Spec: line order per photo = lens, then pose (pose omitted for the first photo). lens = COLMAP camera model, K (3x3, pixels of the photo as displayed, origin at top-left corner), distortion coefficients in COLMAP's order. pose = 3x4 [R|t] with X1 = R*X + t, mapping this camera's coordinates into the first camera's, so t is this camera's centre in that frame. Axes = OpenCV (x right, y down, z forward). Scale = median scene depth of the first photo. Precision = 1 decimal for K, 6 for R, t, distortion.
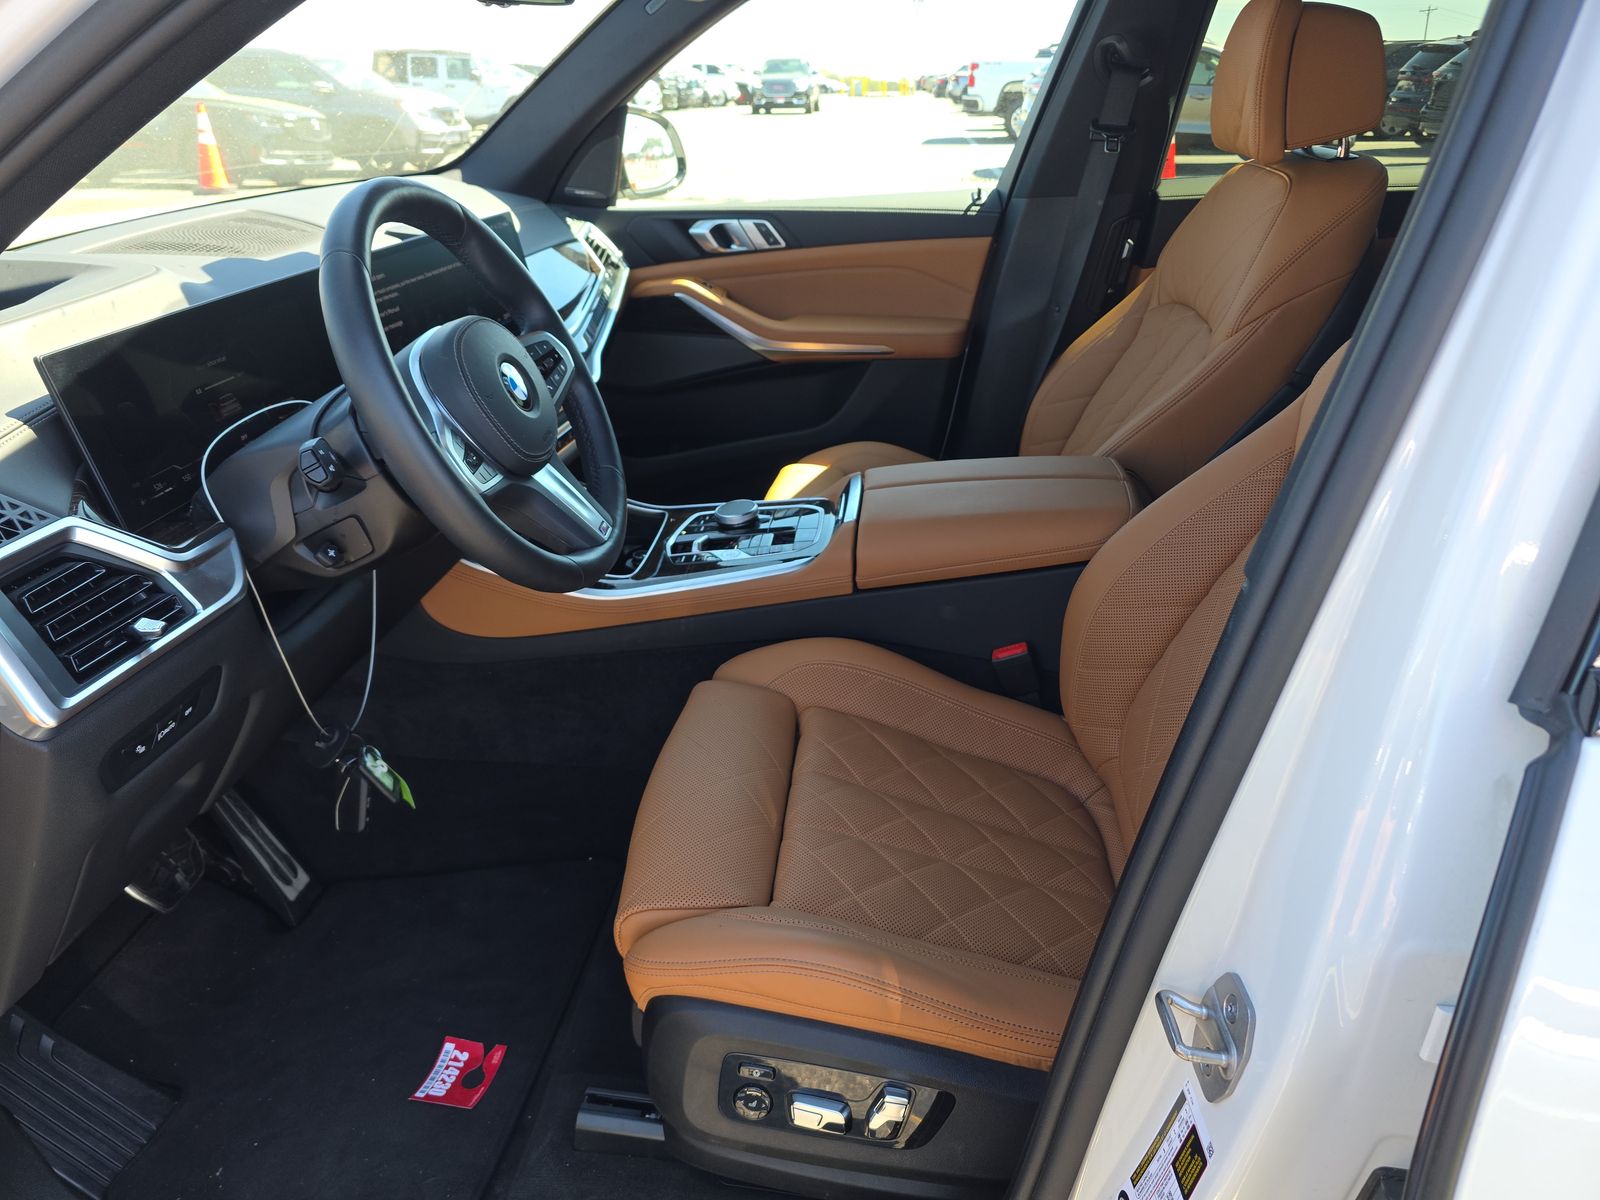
lens RADIAL K [[1102.7, 0, 794.9], [0, 1102.7, 592.9], [0, 0, 1]] dist [0.052346, -0.062947]
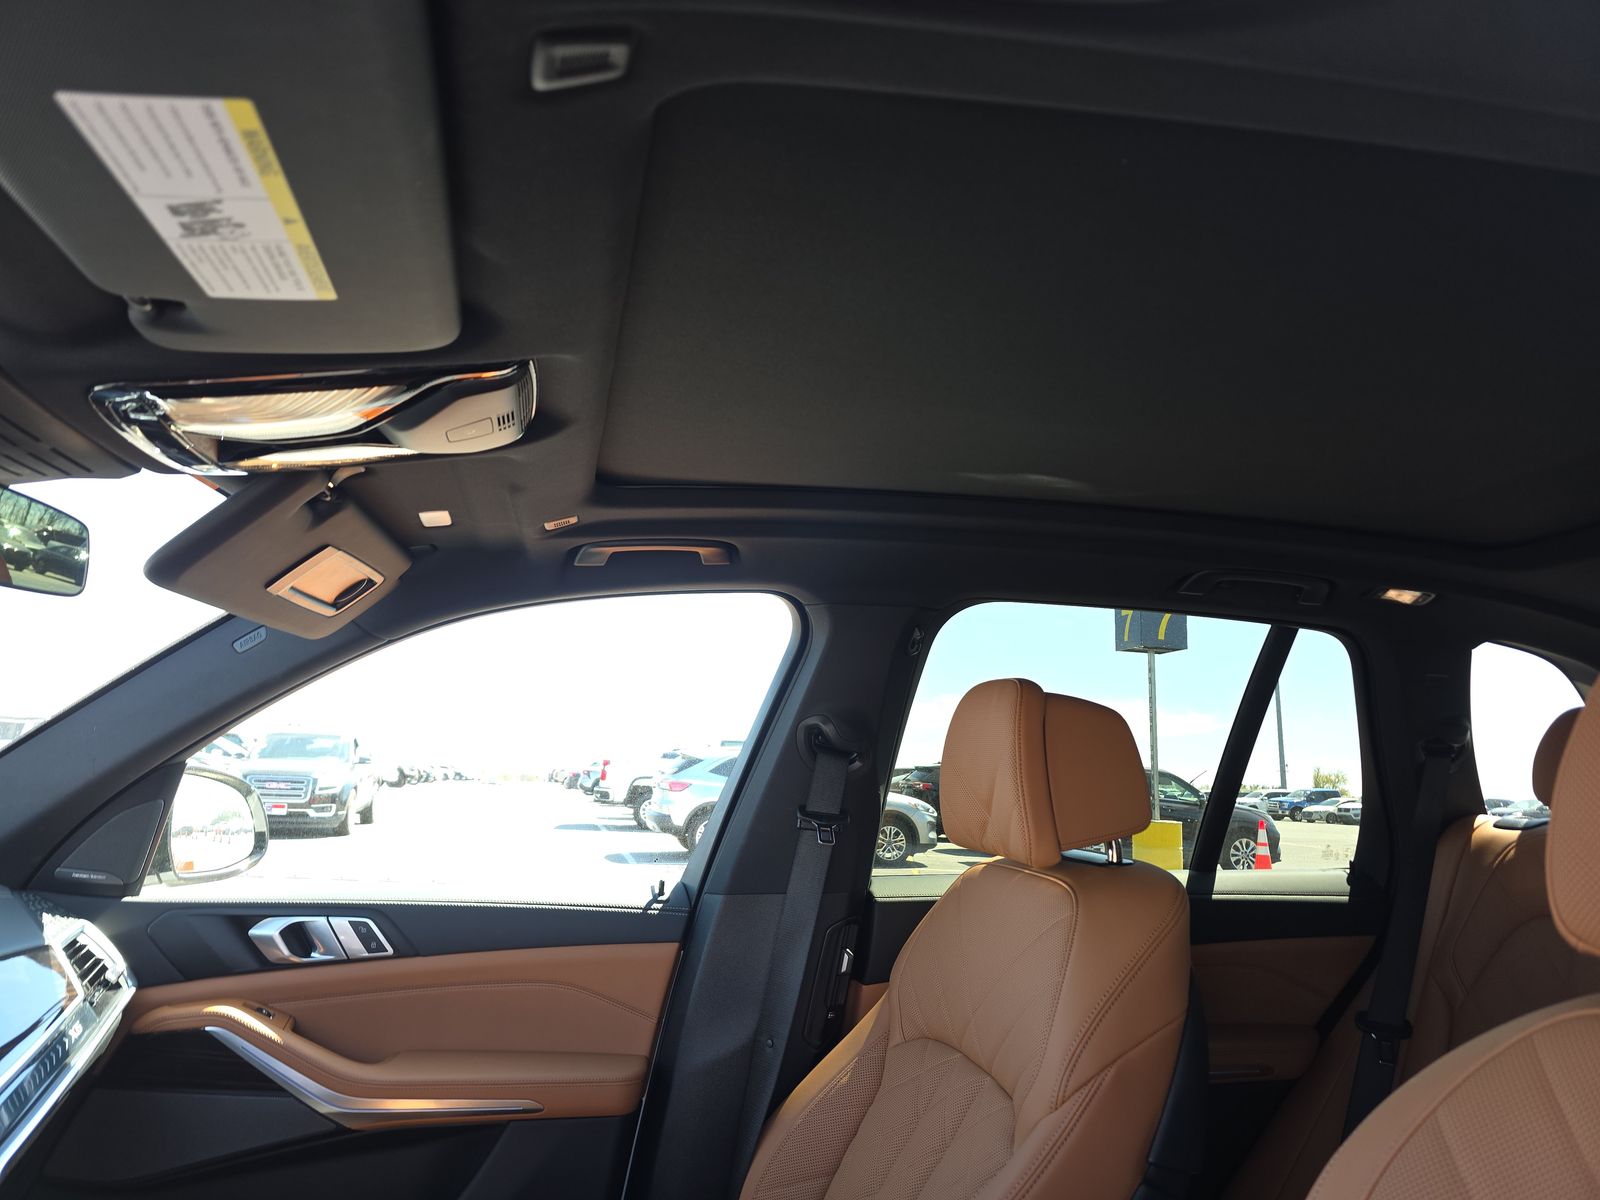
lens RADIAL K [[1102.7, 0, 797.3], [0, 1102.7, 585.9], [0, 0, 1]] dist [0.052346, -0.062947]
pose [[0.949317, 0.101938, 0.297333, 0.001589], [0.084344, 0.828644, -0.553385, -0.092172], [-0.302794, 0.550416, 0.778048, 0.236418]]
